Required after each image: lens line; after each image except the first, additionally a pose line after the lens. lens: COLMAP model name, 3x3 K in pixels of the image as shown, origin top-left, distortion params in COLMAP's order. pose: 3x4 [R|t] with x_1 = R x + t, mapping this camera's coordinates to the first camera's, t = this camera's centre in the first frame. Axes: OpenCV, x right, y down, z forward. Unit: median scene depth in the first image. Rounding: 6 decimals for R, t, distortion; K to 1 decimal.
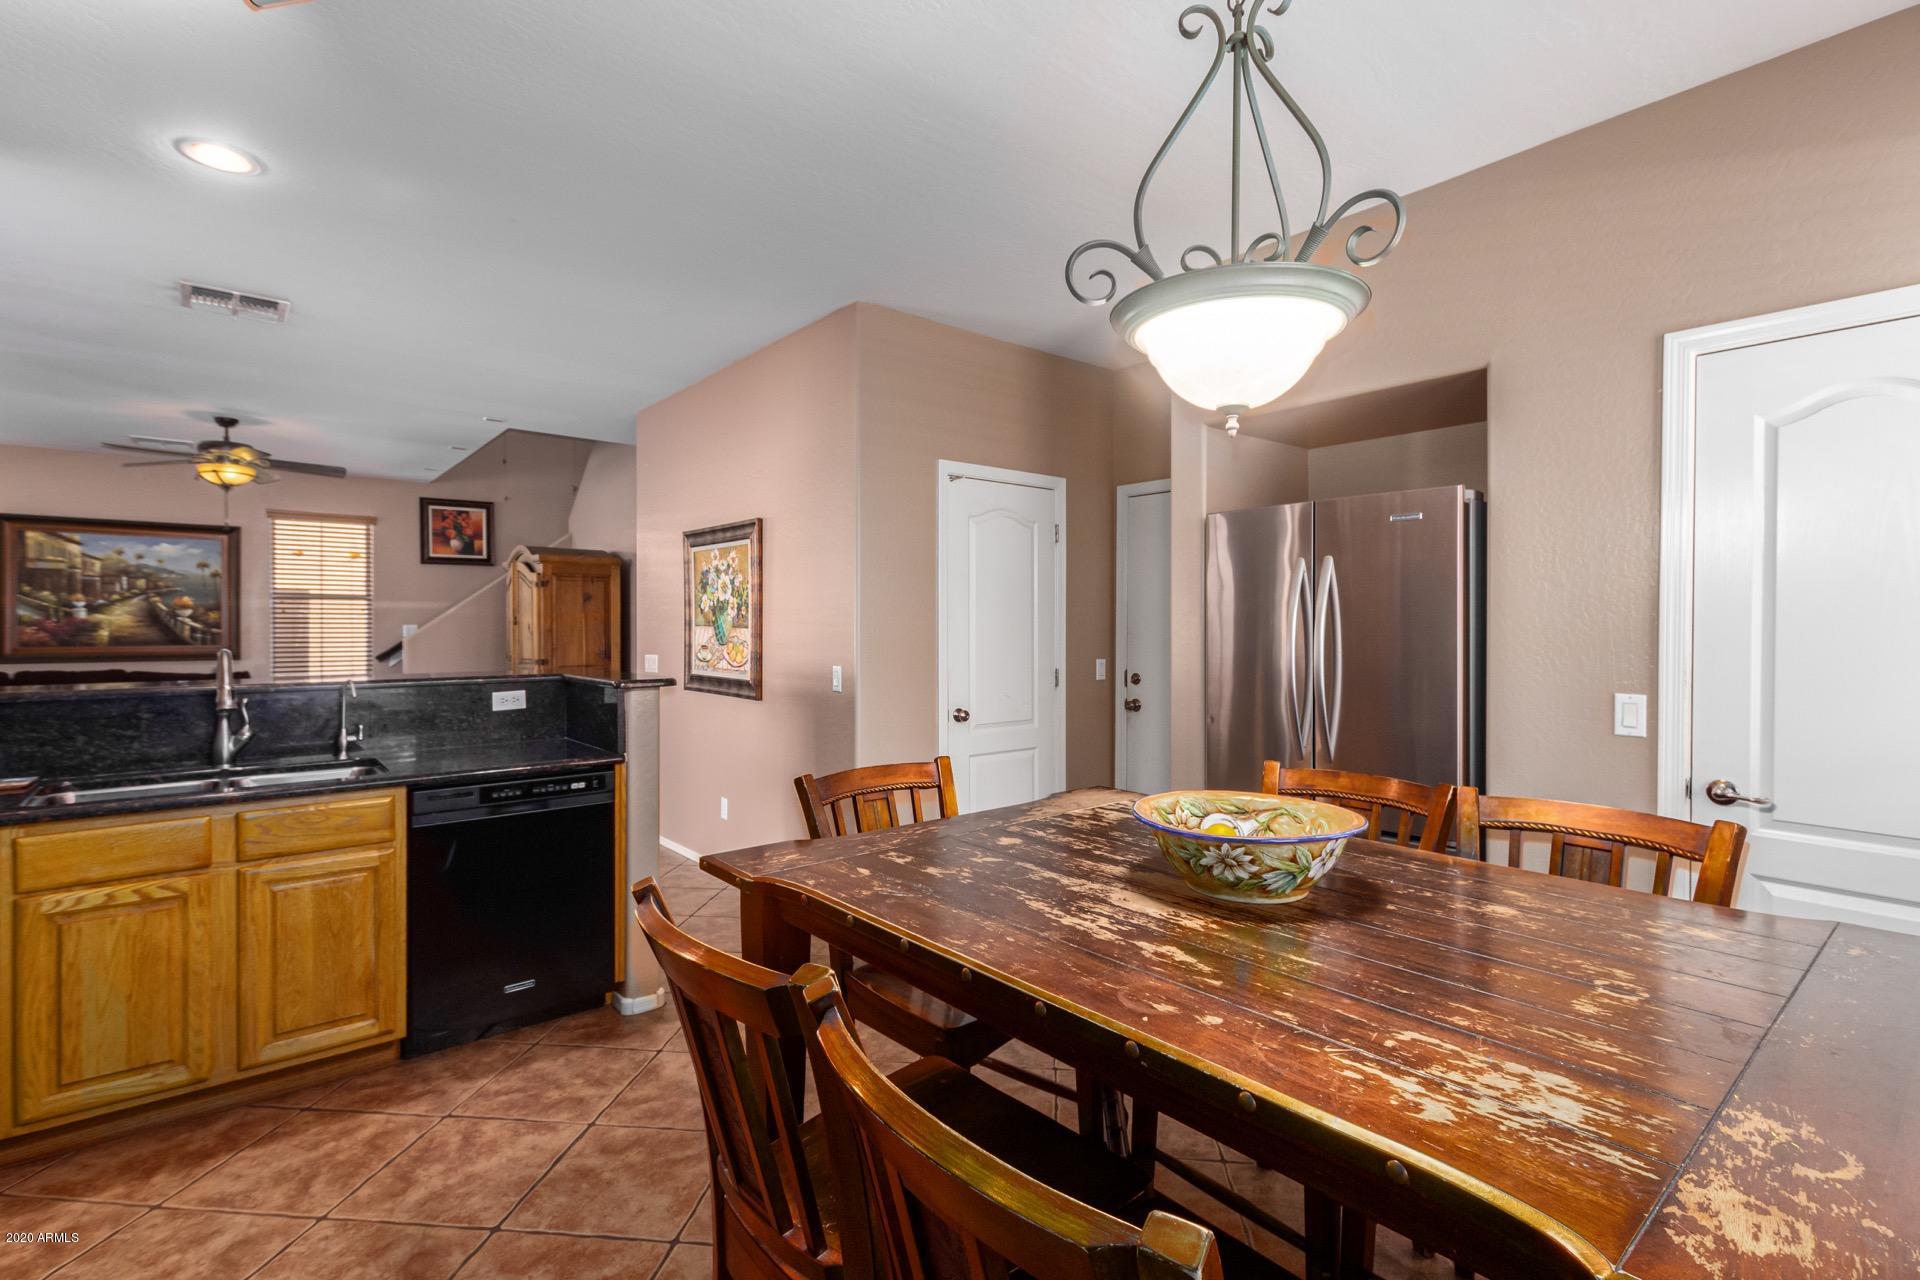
lens RADIAL K [[883.3, 0, 951.2], [0, 883.3, 625.6], [0, 0, 1]] dist [0.009389, -0.002638]
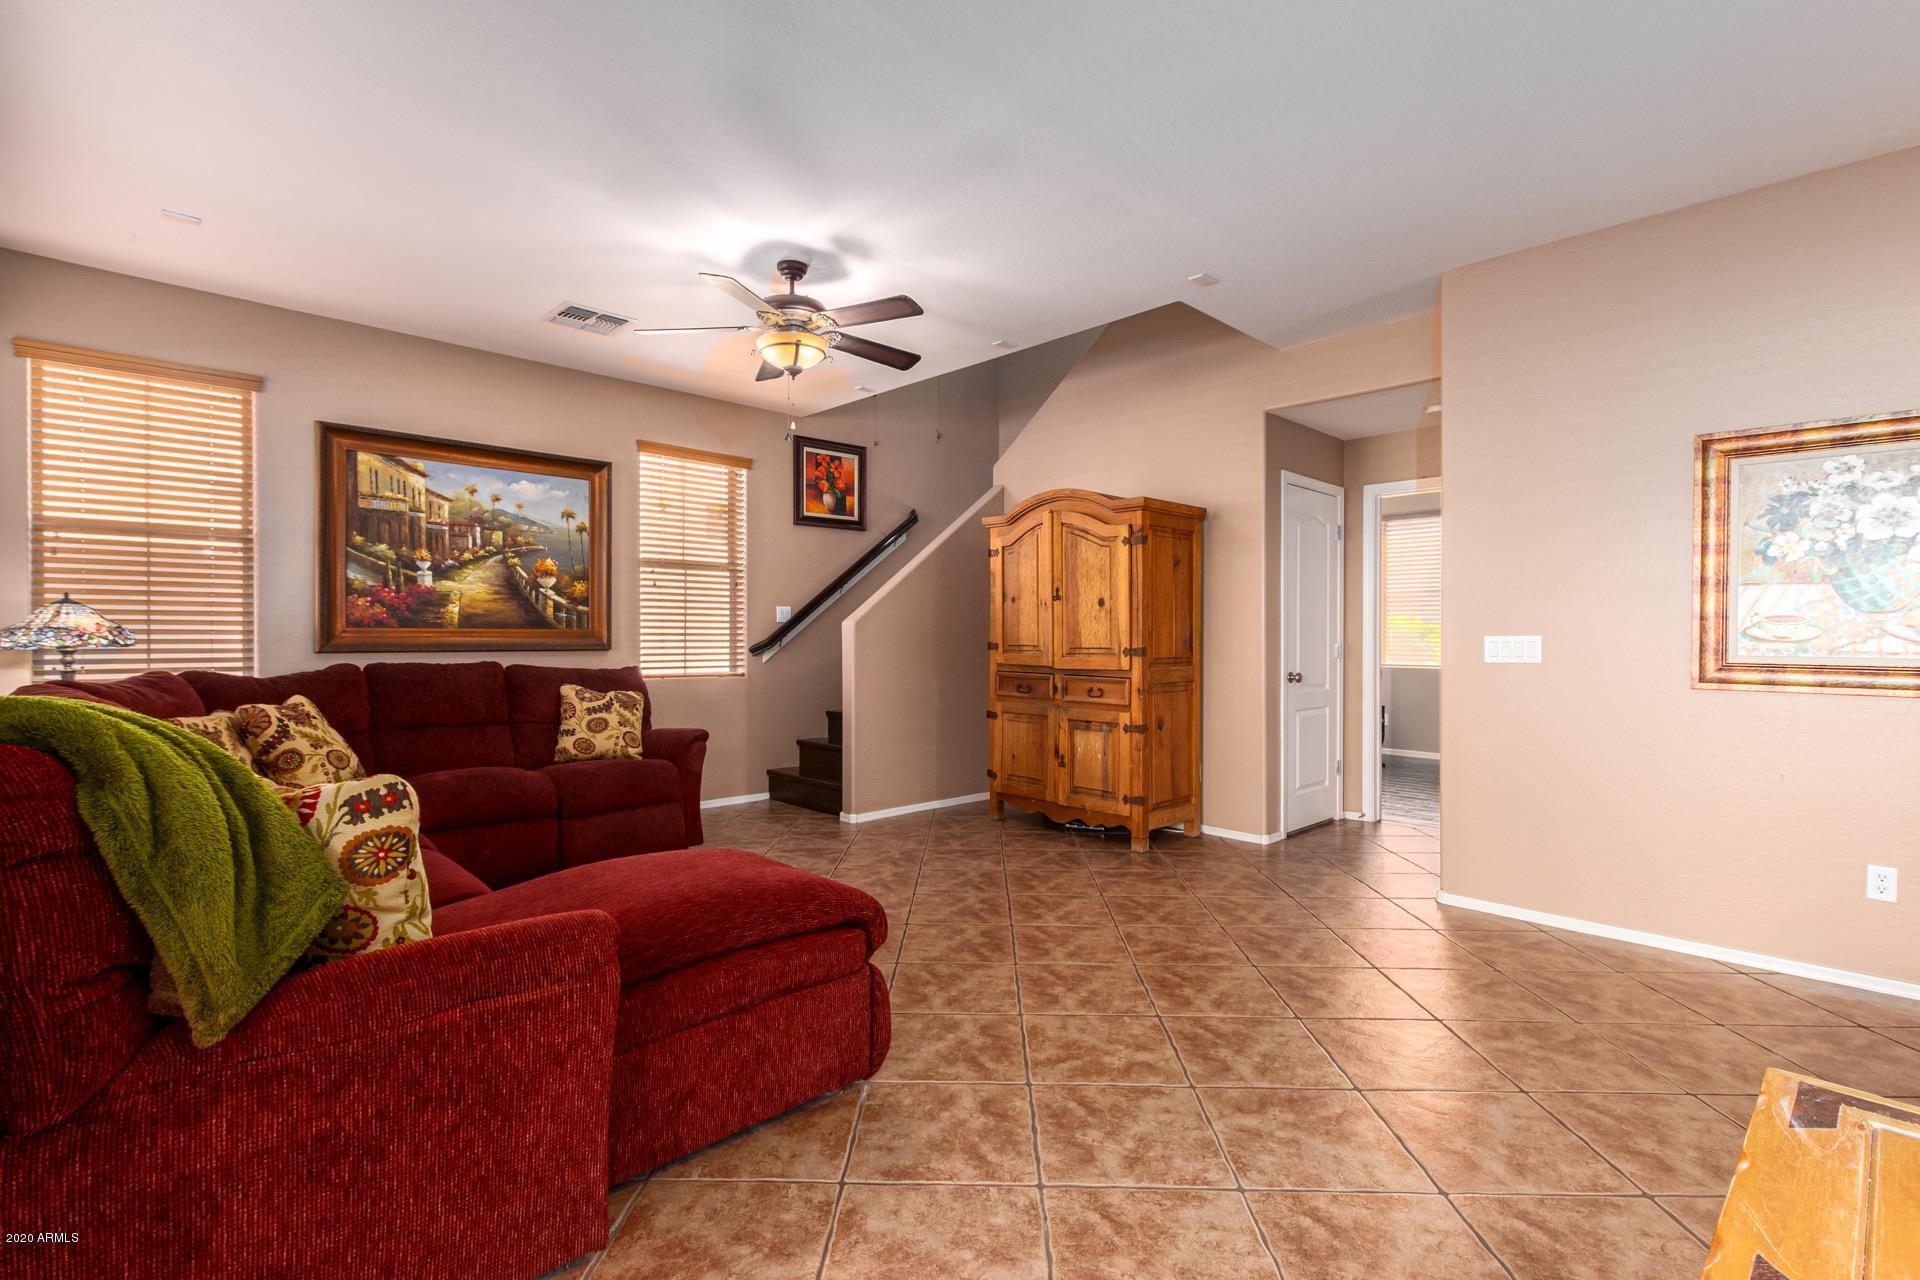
lens RADIAL K [[883.3, 0, 958.4], [0, 883.3, 638.9], [0, 0, 1]] dist [0.009389, -0.002638]
pose [[0.995942, 0.002338, 0.089969, -0.637741], [-0.002856, 0.999980, 0.005634, 0.026603], [-0.089954, -0.005868, 0.995929, 0.296001]]
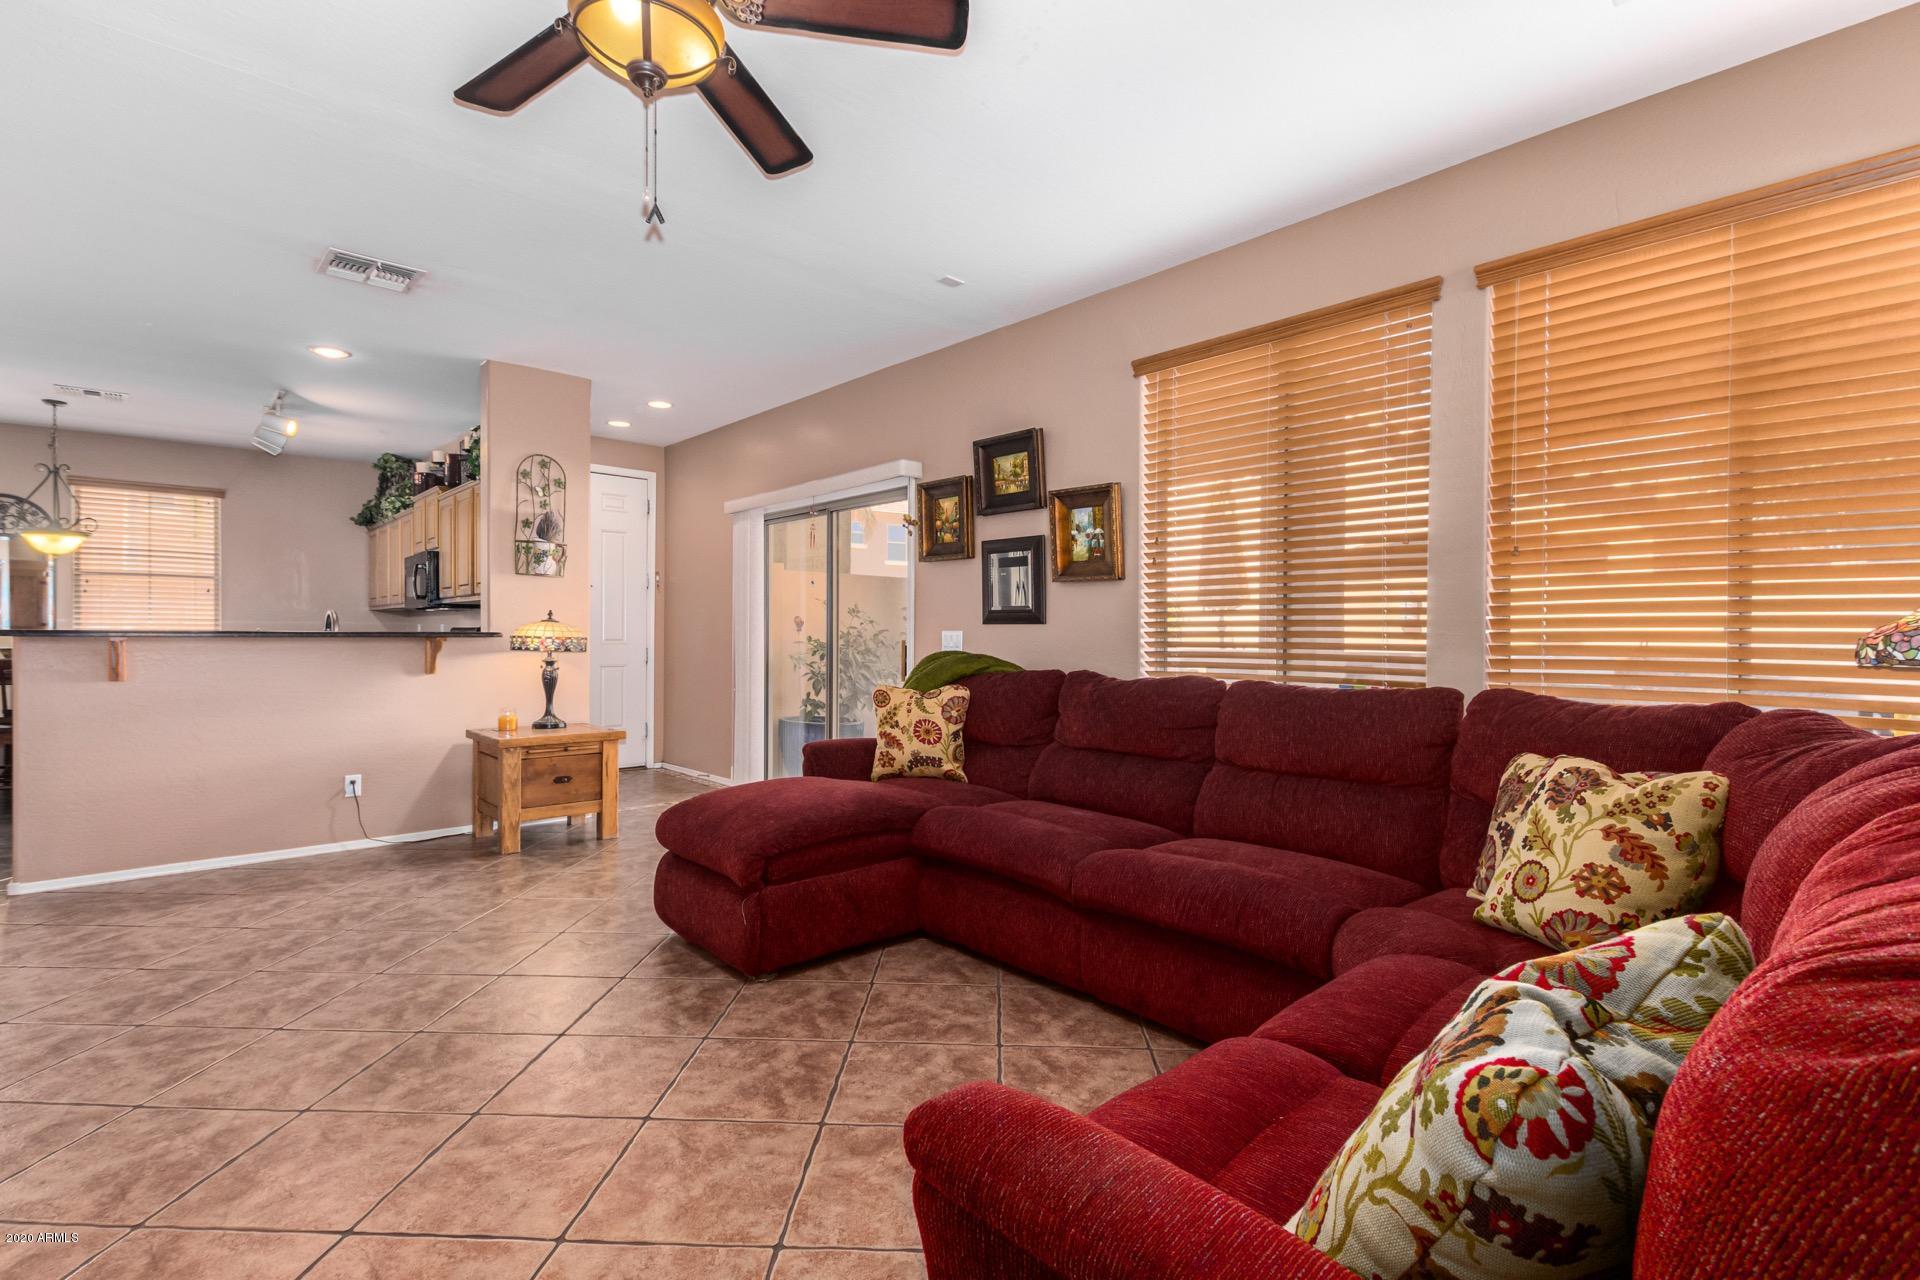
lens RADIAL K [[883.3, 0, 958.6], [0, 883.3, 632.4], [0, 0, 1]] dist [0.009389, -0.002638]
pose [[-0.997815, -0.004407, -0.065925, -0.764867], [-0.004372, 0.999990, -0.000675, 0.026699], [0.065927, -0.000386, -0.997824, 1.106713]]
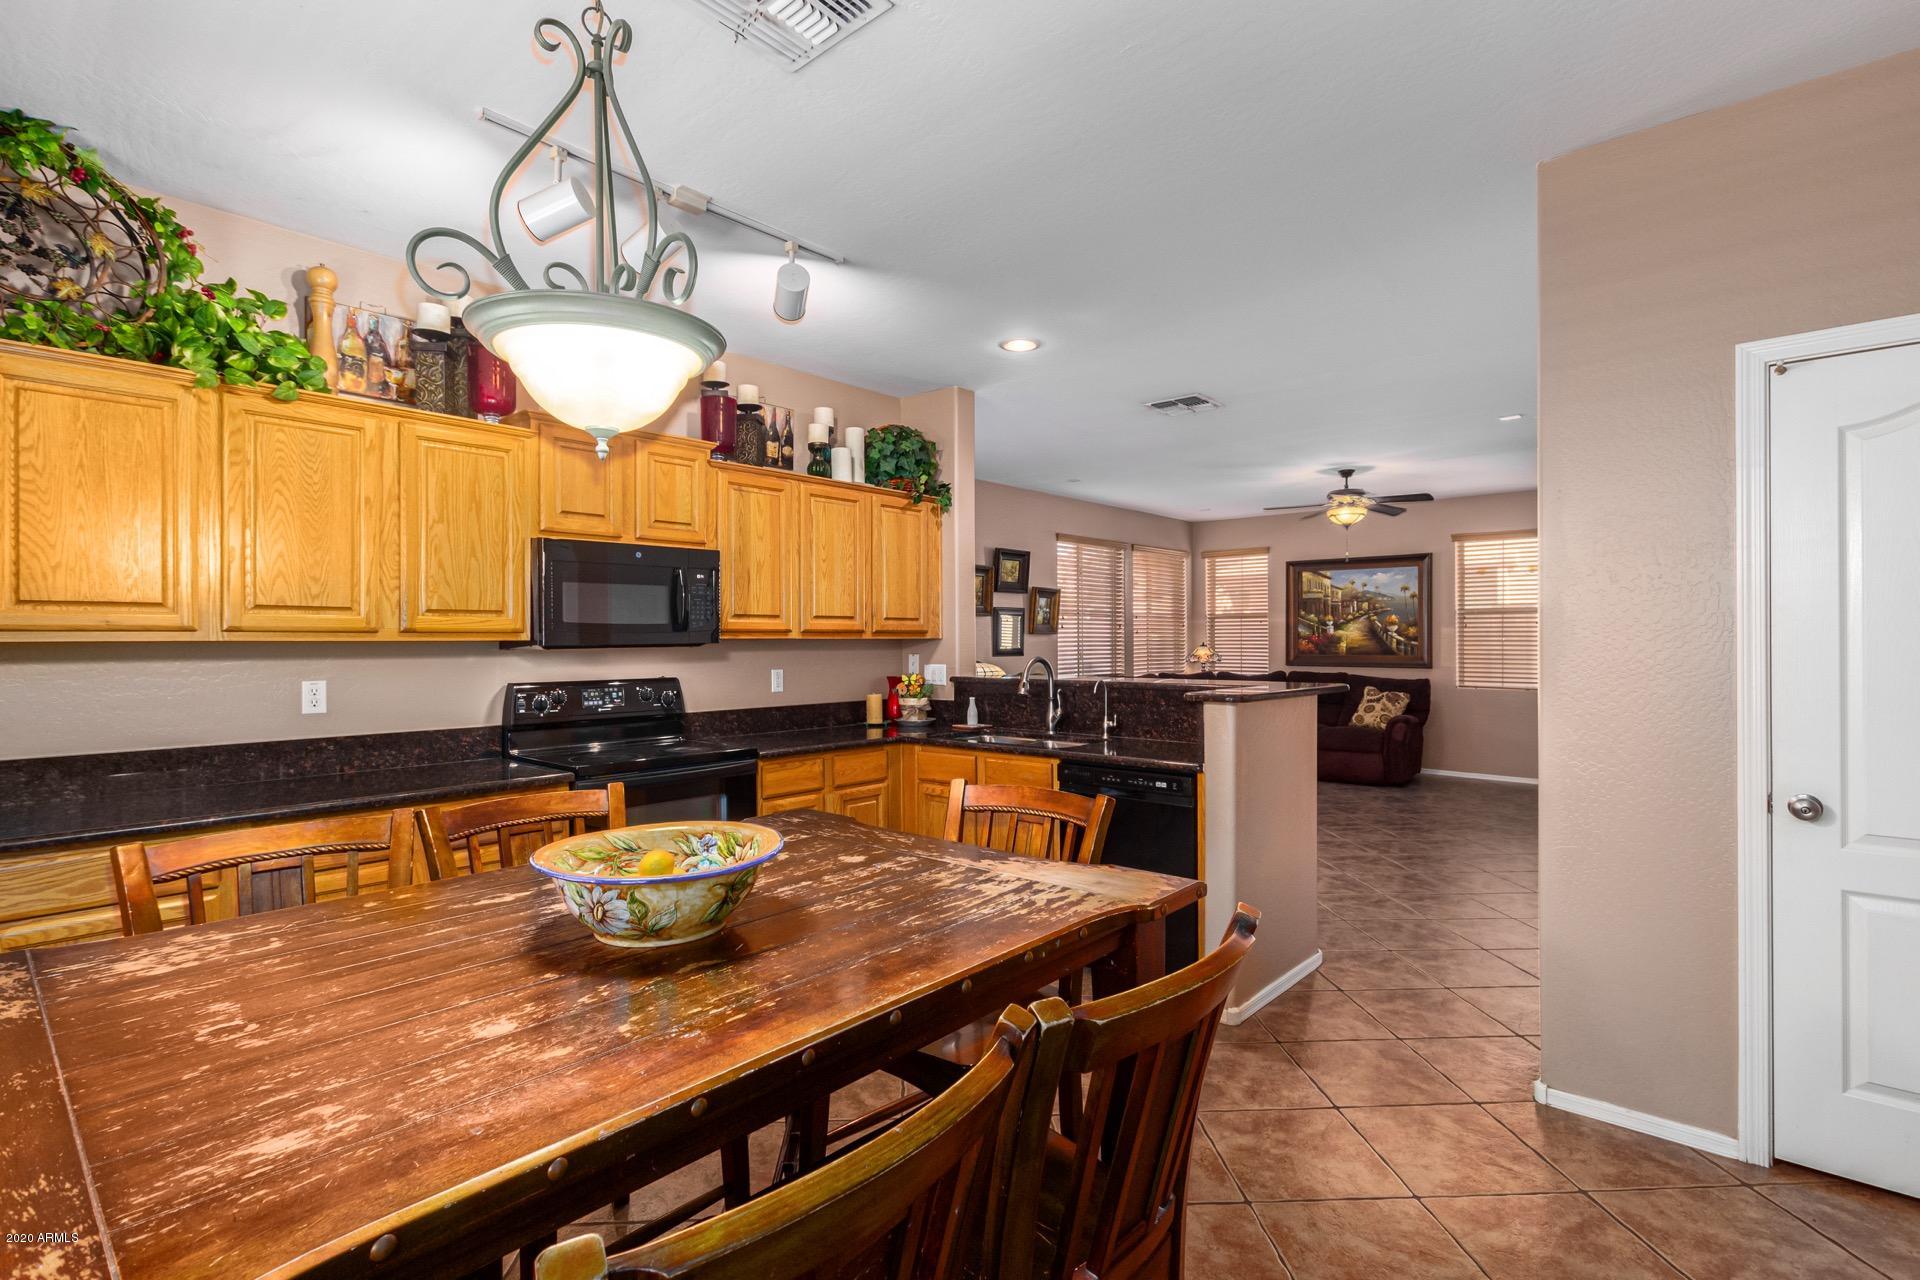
lens RADIAL K [[883.3, 0, 958.1], [0, 883.3, 643.1], [0, 0, 1]] dist [0.009389, -0.002638]
pose [[0.160094, 0.003007, -0.987097, 0.254956], [0.003914, 0.999986, 0.003681, -0.001219], [0.987094, -0.004453, 0.160080, 0.227424]]
